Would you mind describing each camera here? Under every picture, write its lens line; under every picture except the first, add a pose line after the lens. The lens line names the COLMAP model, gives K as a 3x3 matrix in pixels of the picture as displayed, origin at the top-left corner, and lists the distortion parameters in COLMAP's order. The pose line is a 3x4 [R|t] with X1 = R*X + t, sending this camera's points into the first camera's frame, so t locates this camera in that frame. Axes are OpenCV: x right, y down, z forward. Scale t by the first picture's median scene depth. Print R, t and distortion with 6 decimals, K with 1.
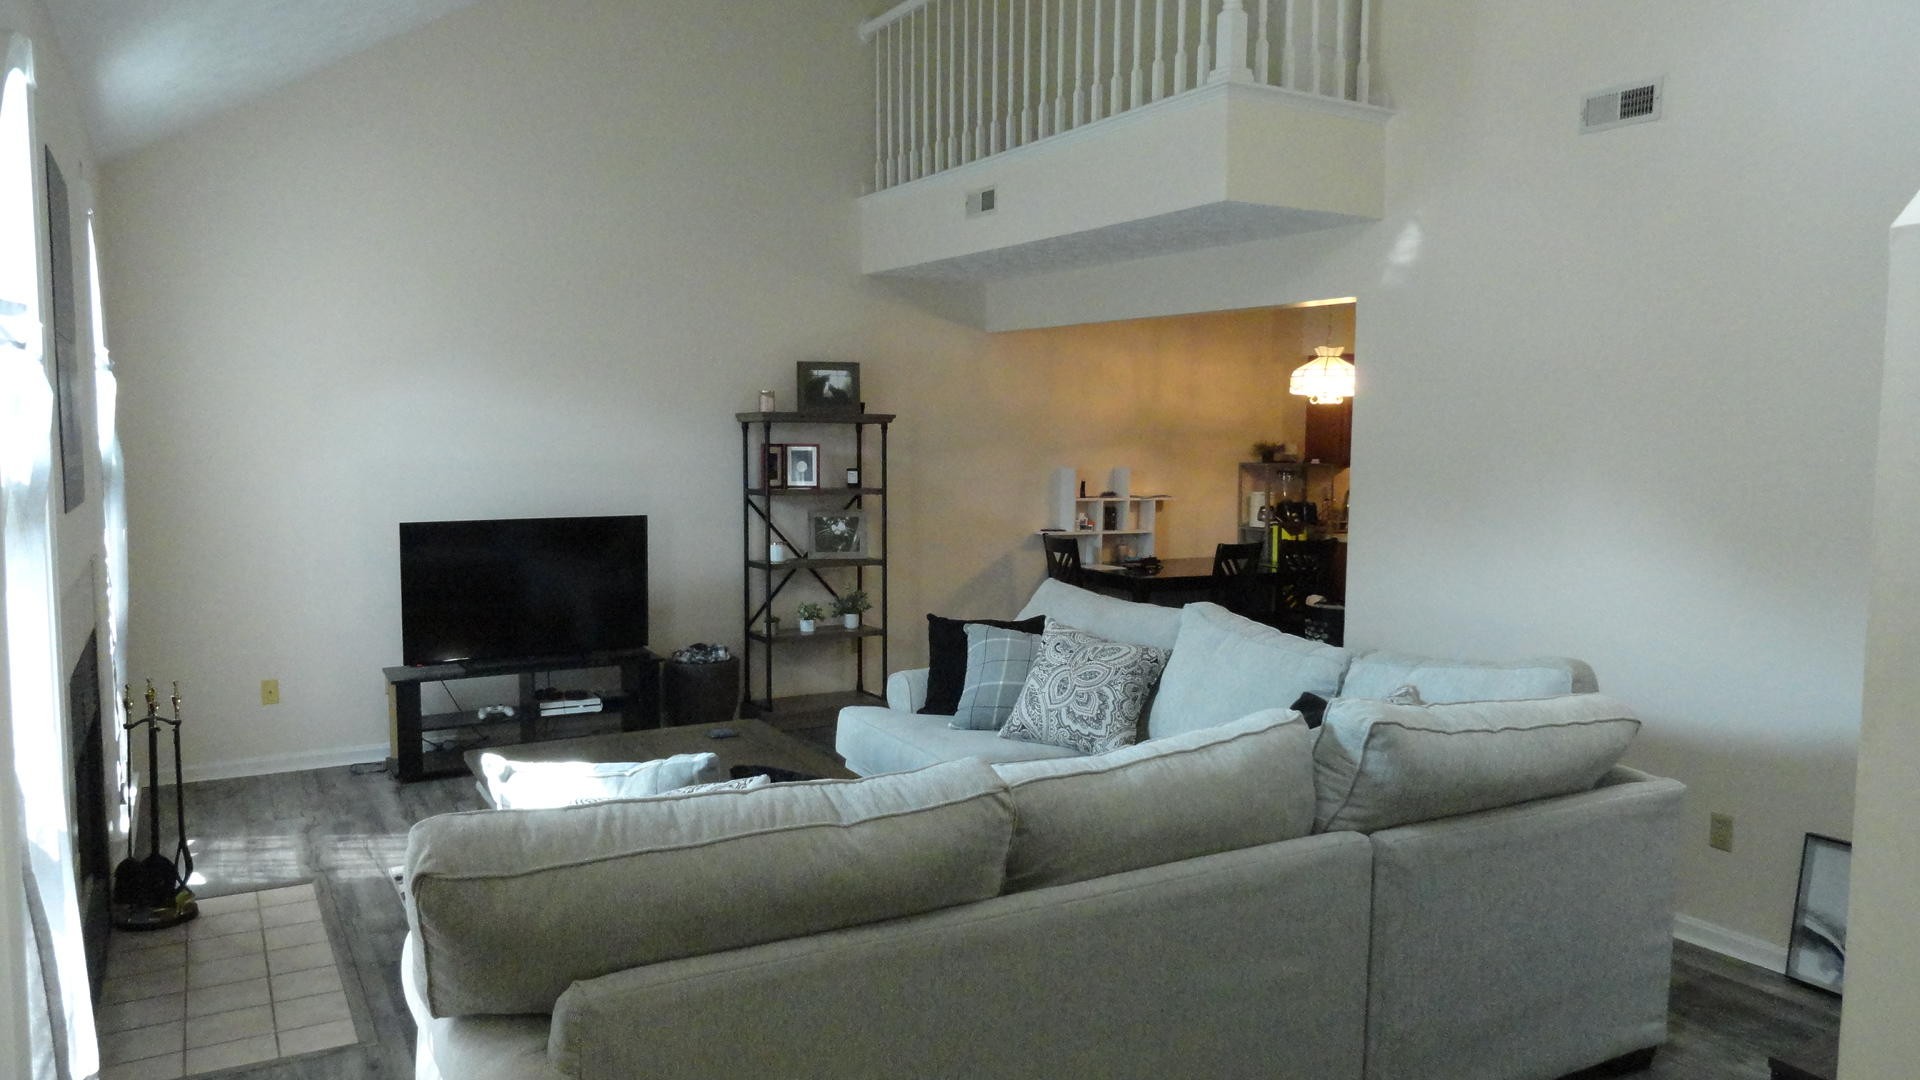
lens RADIAL K [[1290.1, 0, 952.6], [0, 1290.1, 545.9], [0, 0, 1]] dist [-0.002225, 0.004332]
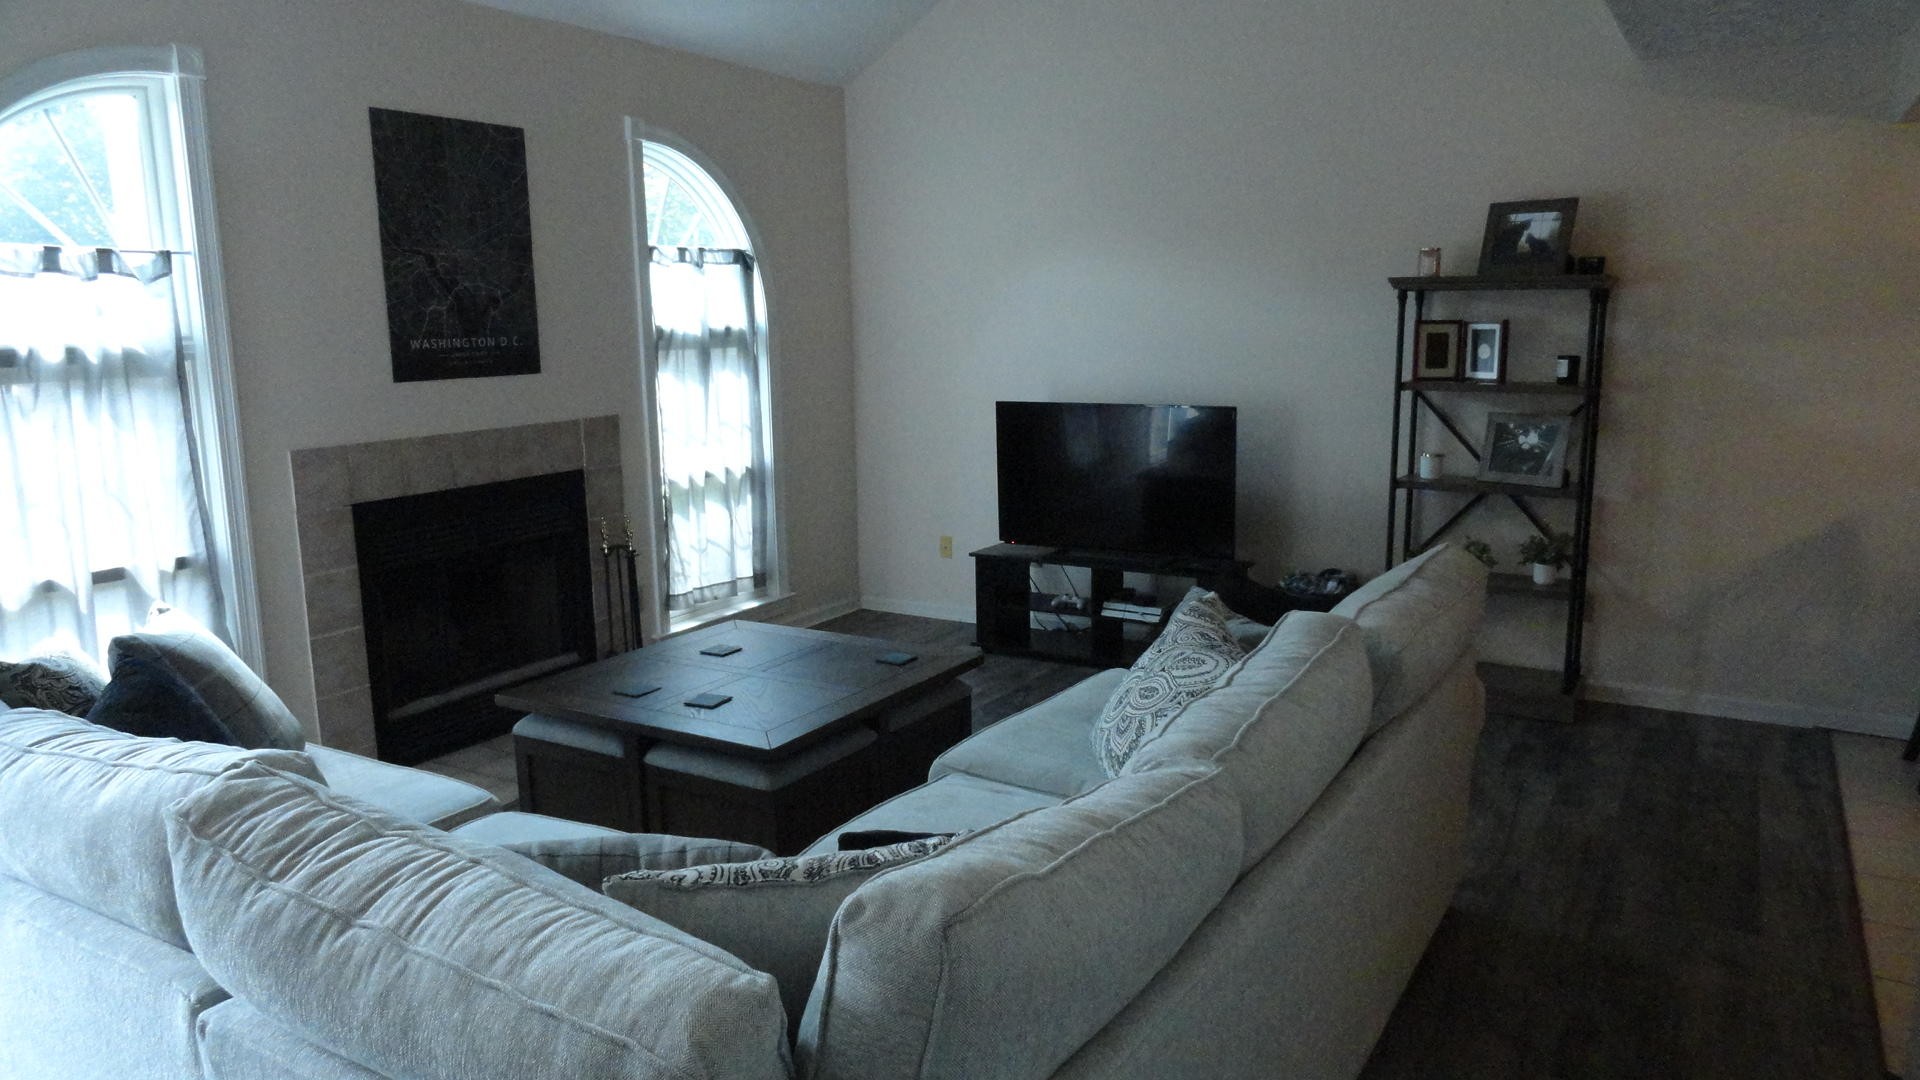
lens RADIAL K [[1290.1, 0, 970.9], [0, 1290.1, 529.0], [0, 0, 1]] dist [-0.002225, 0.004332]
pose [[0.489513, 0.130296, -0.862207, 0.377776], [-0.066719, 0.991471, 0.111951, -0.024645], [0.869440, 0.002724, 0.494031, 0.395224]]
